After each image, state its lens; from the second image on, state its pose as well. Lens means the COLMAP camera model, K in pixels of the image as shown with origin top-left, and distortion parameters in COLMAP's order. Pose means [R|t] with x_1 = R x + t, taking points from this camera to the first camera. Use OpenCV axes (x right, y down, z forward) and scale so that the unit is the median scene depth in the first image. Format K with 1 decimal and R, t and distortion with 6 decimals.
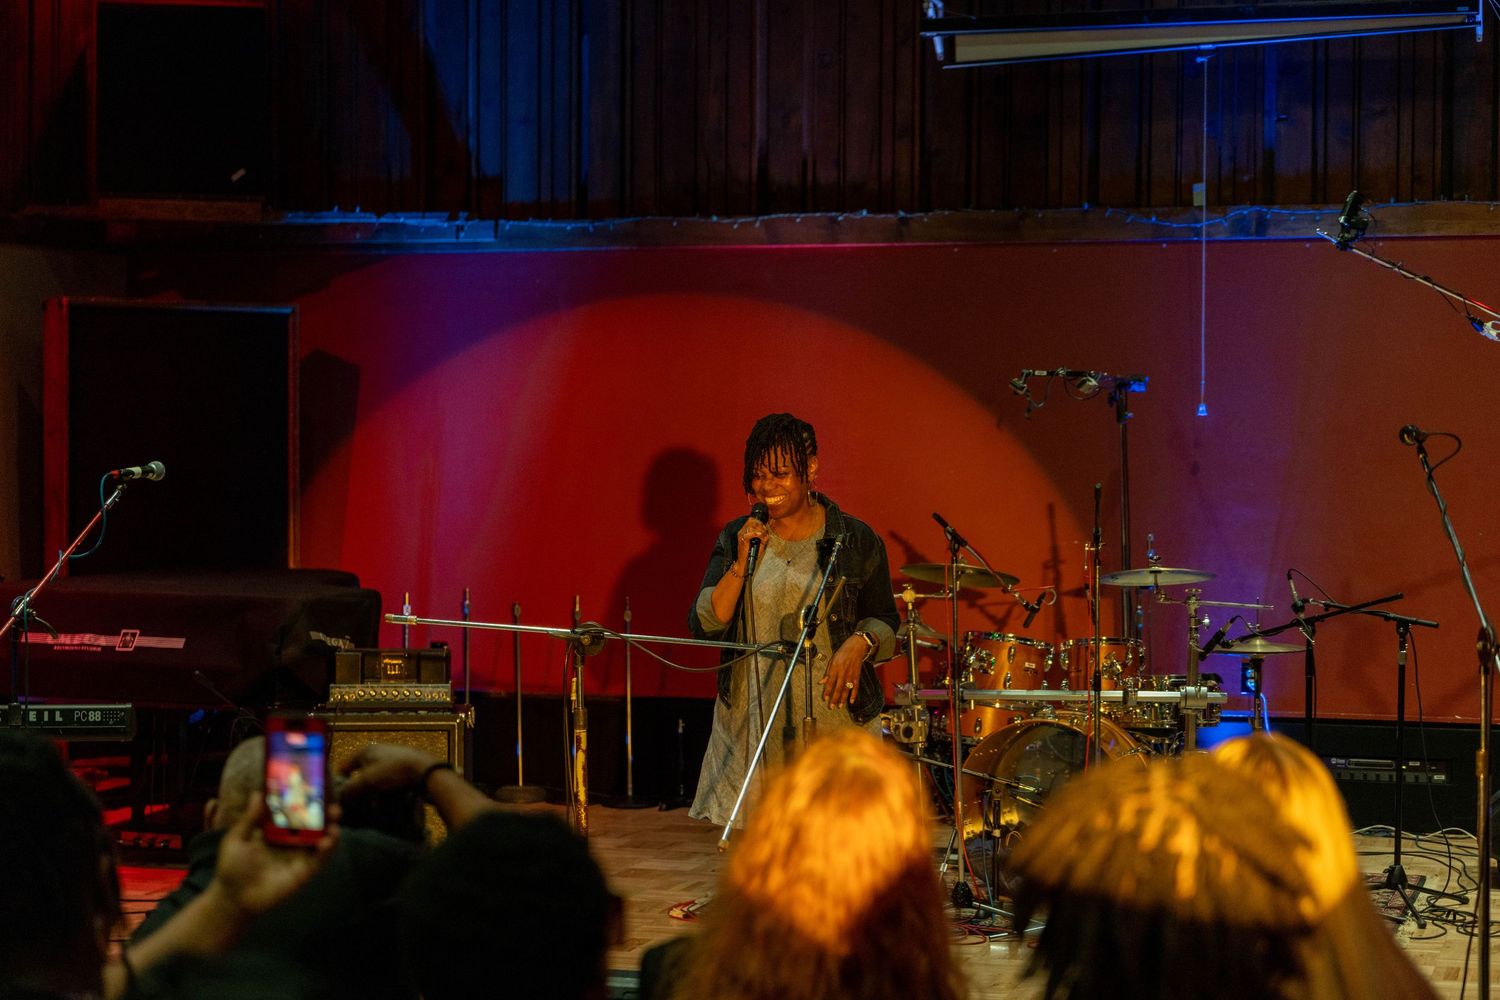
lens RADIAL K [[2863.9, 0, 750.0], [0, 2863.9, 500.0], [0, 0, 1]] dist [0.119671, -1.203401]
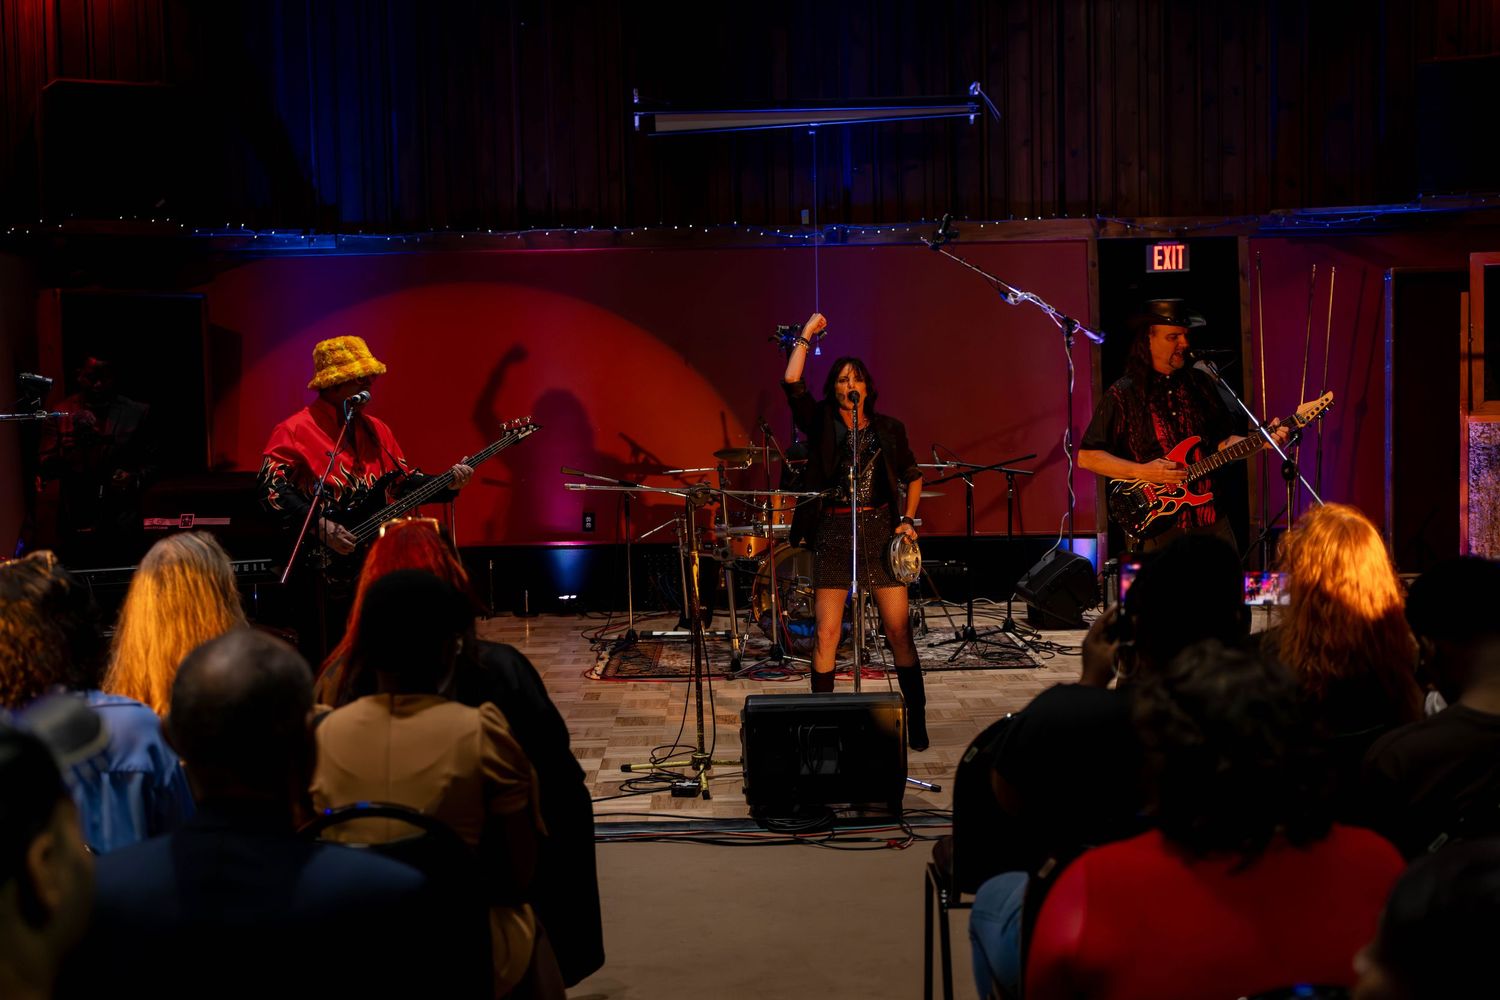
lens RADIAL K [[1868.8, 0, 746.6], [0, 1868.8, 512.1], [0, 0, 1]] dist [0.005065, -0.062777]
pose [[0.954521, -0.045069, 0.294717, -0.190647], [0.031179, 0.998178, 0.051662, 0.003407], [-0.296508, -0.040124, 0.954187, 0.004424]]
